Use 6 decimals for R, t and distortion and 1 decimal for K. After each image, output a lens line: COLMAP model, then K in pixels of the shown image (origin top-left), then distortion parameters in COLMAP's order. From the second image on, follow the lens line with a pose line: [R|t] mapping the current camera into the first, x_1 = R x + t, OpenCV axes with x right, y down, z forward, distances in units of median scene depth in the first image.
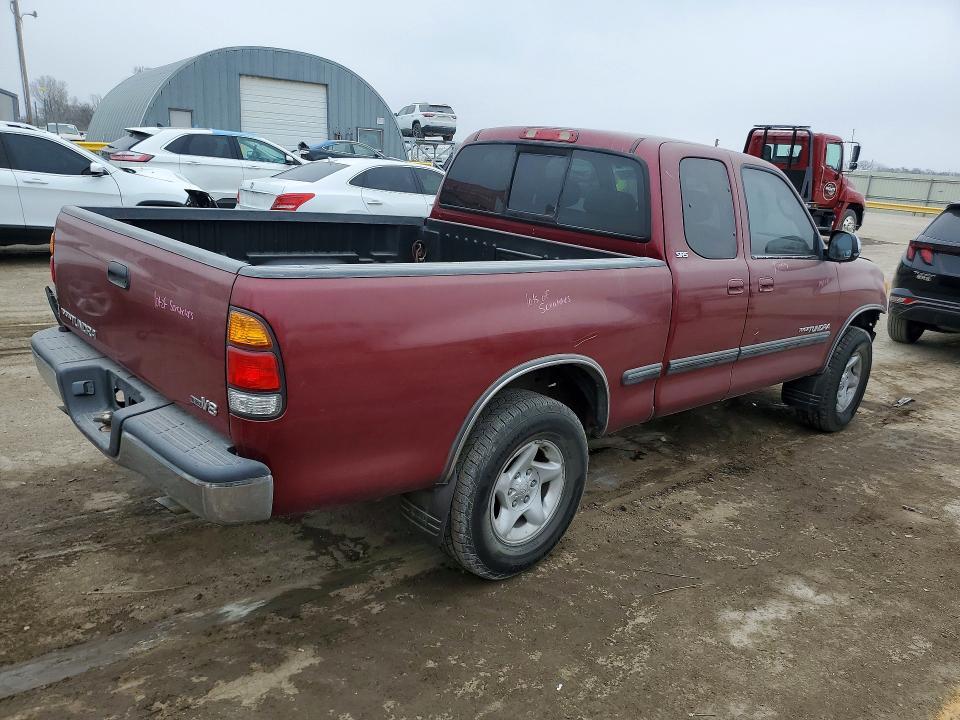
lens RADIAL K [[750.2, 0, 480.0], [0, 750.2, 360.0], [0, 0, 1]] dist [0.007582, 0.014188]
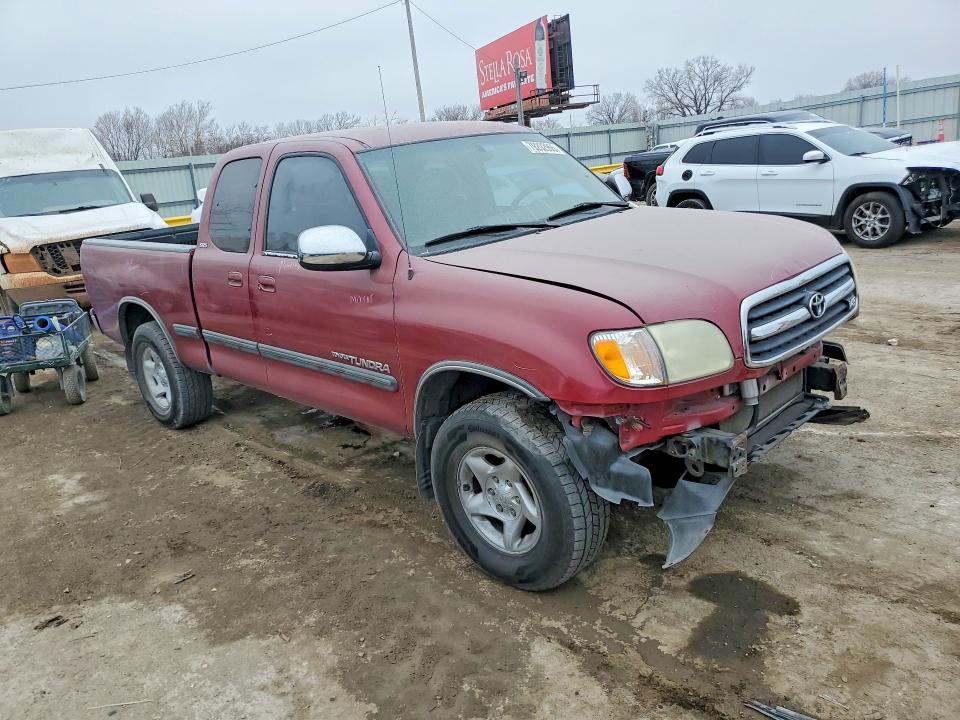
lens RADIAL K [[750.2, 0, 480.0], [0, 750.2, 360.0], [0, 0, 1]] dist [0.007582, 0.014188]
pose [[0.007364, 0.191854, -0.981396, 1.262347], [-0.148029, 0.970819, 0.188675, -0.214682], [0.988956, 0.143886, 0.035549, 1.199034]]
